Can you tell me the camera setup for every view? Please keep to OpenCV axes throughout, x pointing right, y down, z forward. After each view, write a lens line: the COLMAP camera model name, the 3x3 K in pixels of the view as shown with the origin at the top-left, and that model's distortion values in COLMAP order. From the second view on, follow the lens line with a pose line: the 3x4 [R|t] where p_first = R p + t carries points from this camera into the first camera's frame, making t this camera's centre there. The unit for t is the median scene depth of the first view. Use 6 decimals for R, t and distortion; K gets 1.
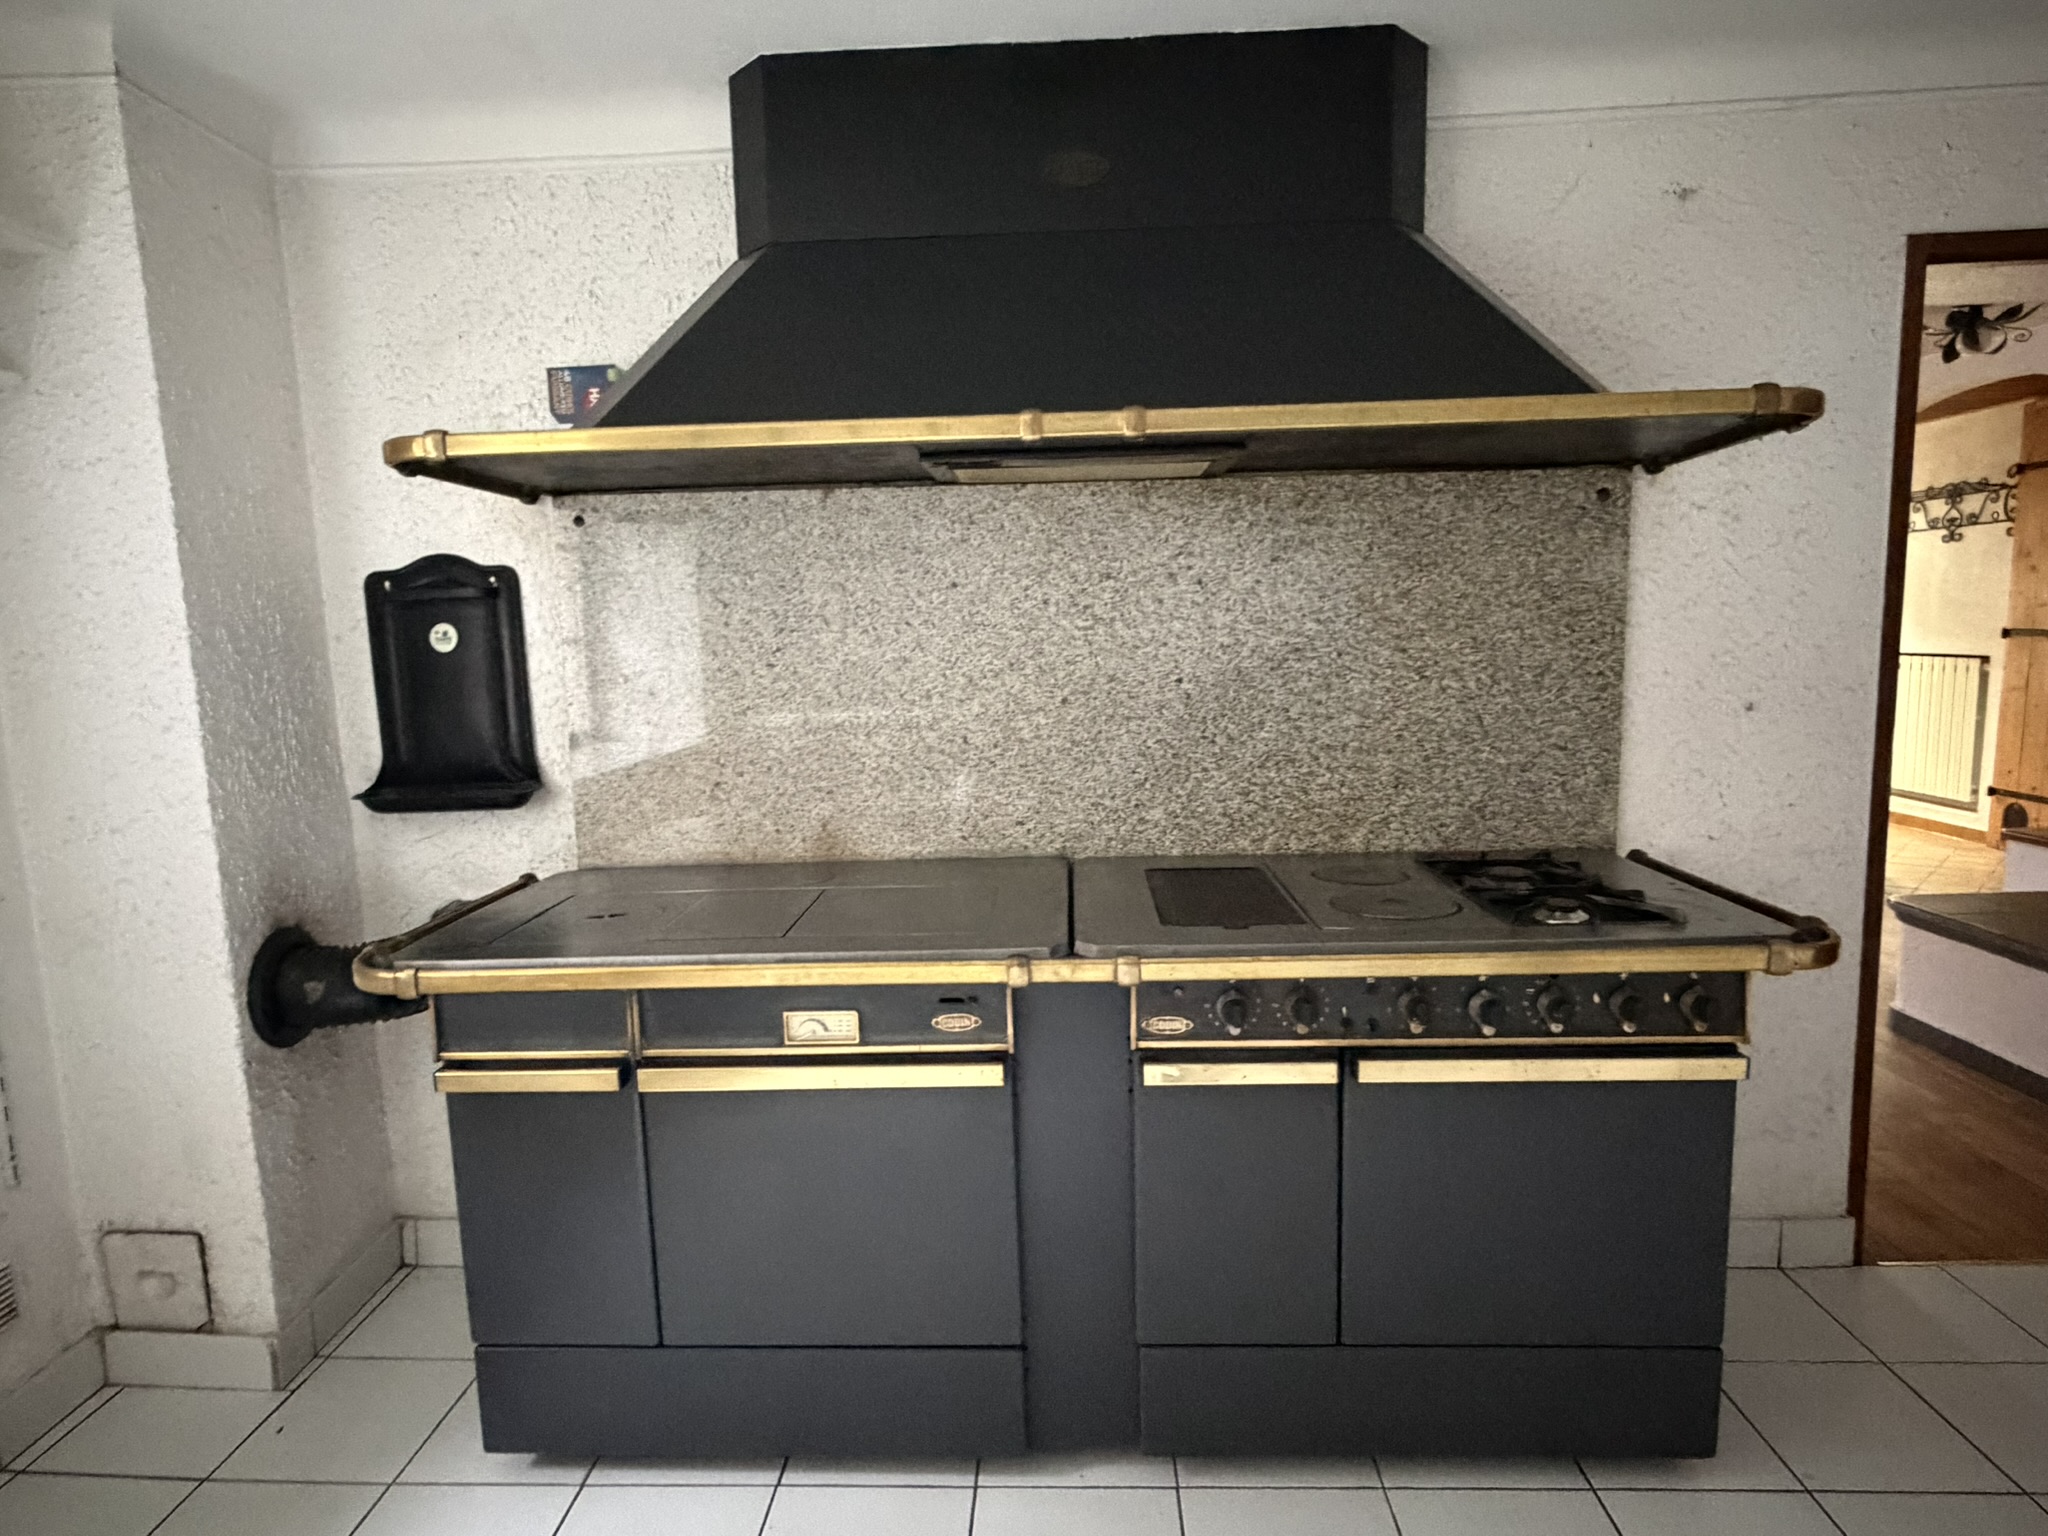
lens RADIAL K [[1141.8, 0, 1021.6], [0, 1141.8, 778.0], [0, 0, 1]] dist [0.001543, 0.000449]
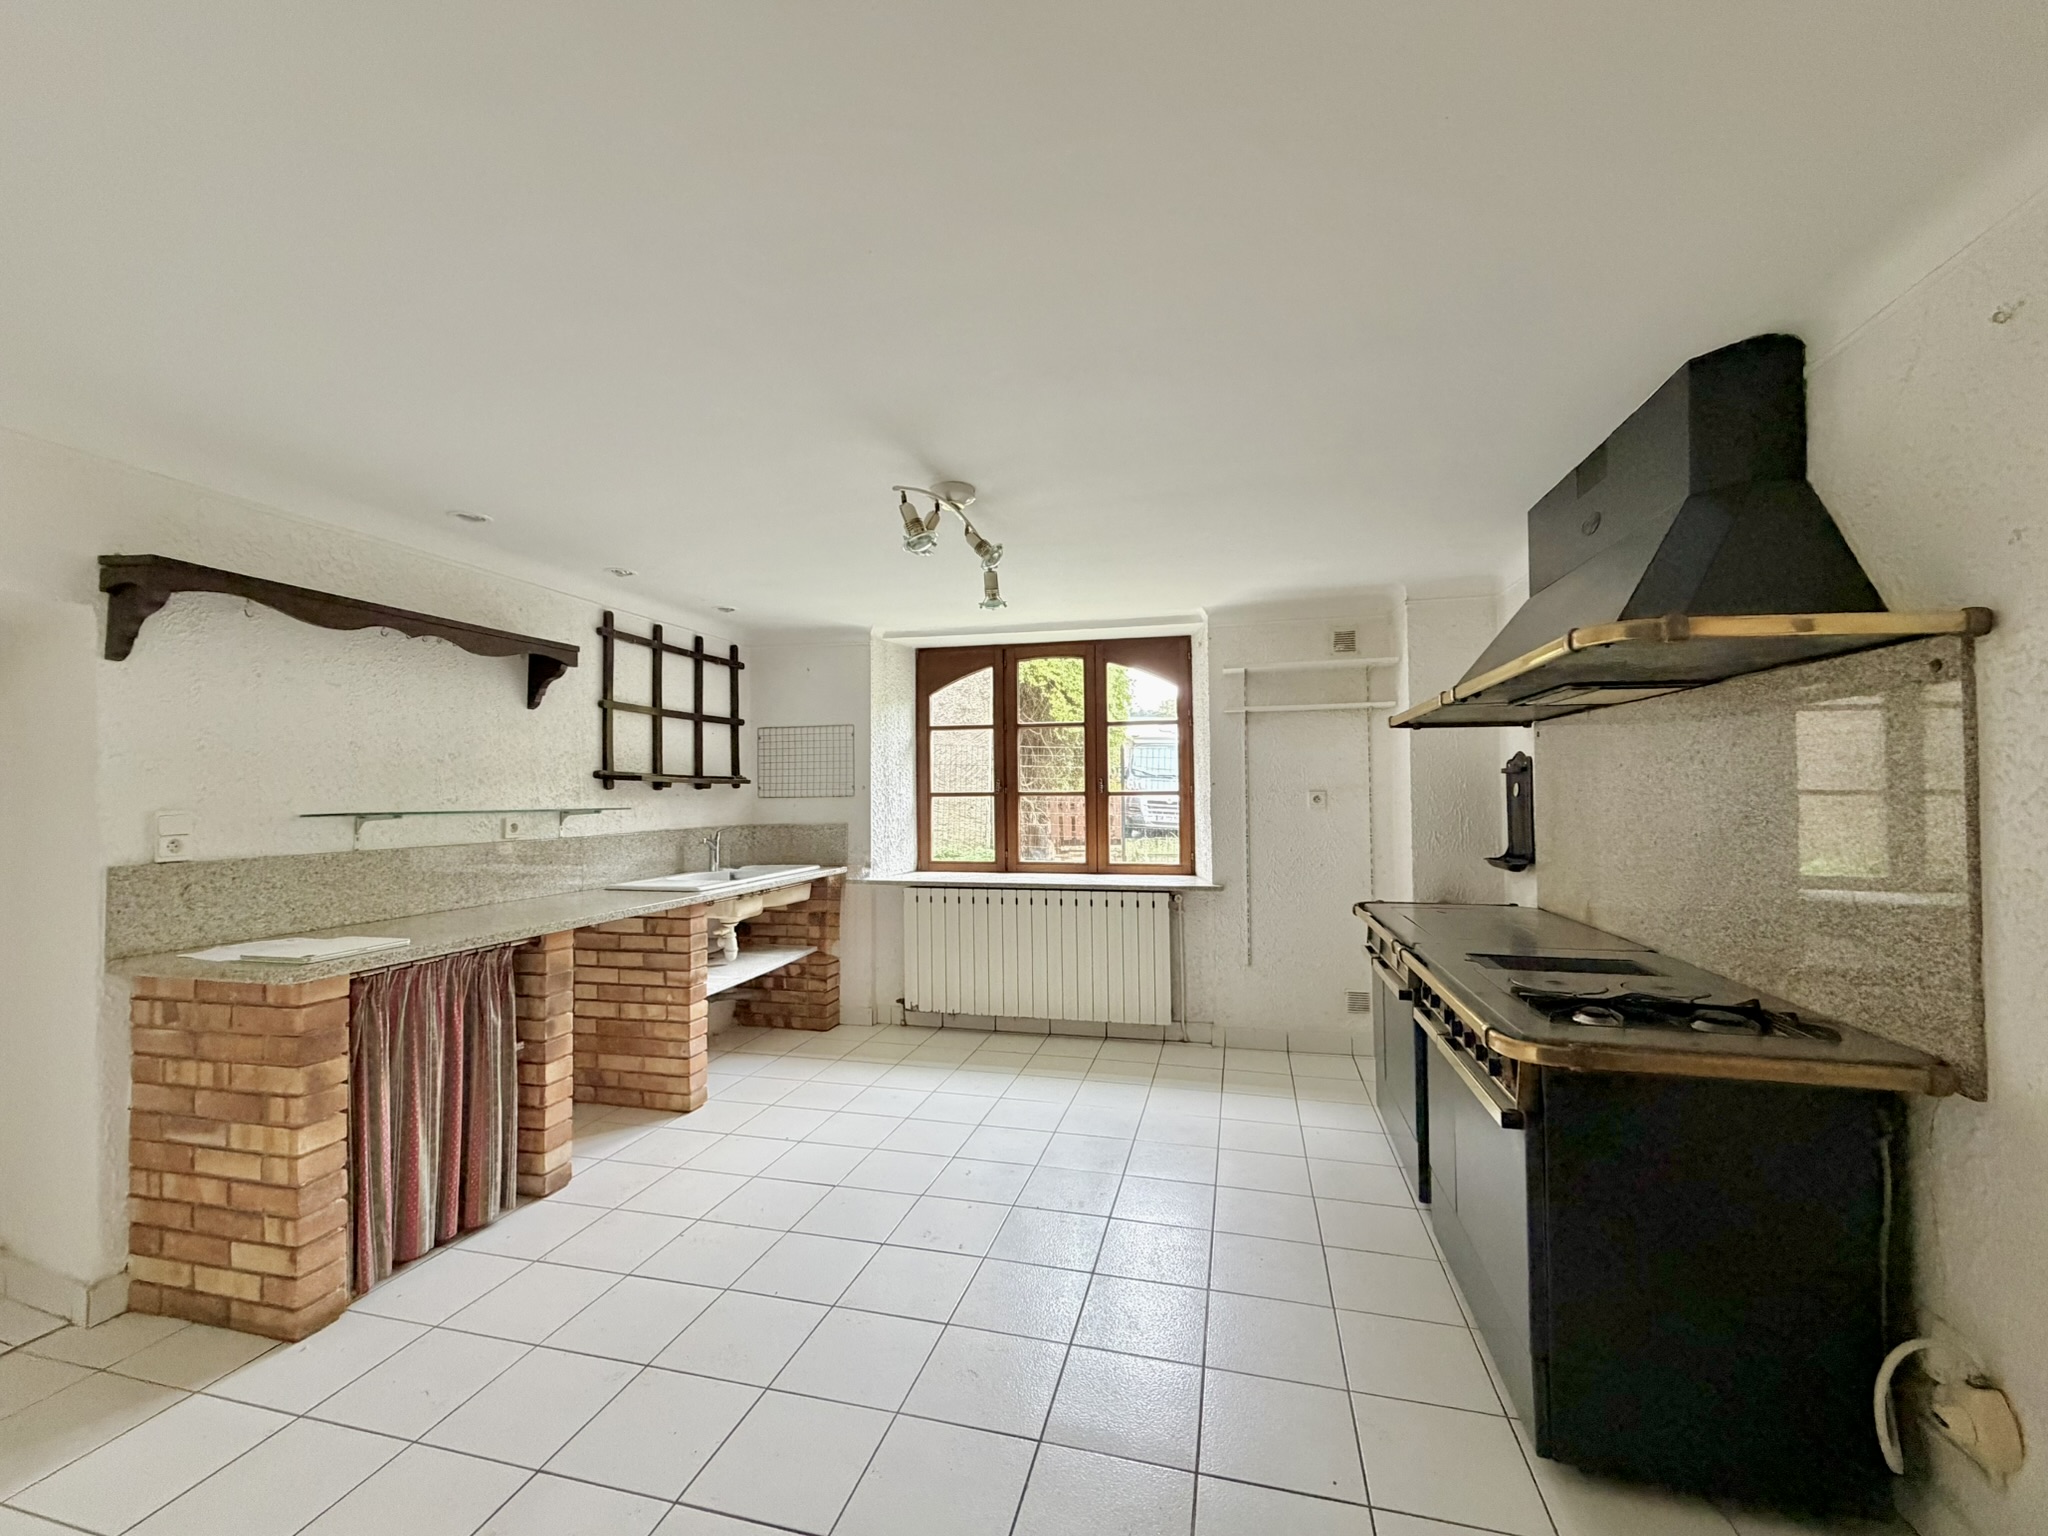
lens RADIAL K [[840.3, 0, 1014.1], [0, 840.3, 771.0], [0, 0, 1]] dist [-0.000498, 0.000173]
pose [[-0.210684, 0.002145, -0.977552, 1.296805], [-0.117276, 0.992720, 0.027453, -0.094353], [0.970494, 0.120427, -0.208899, 0.425369]]
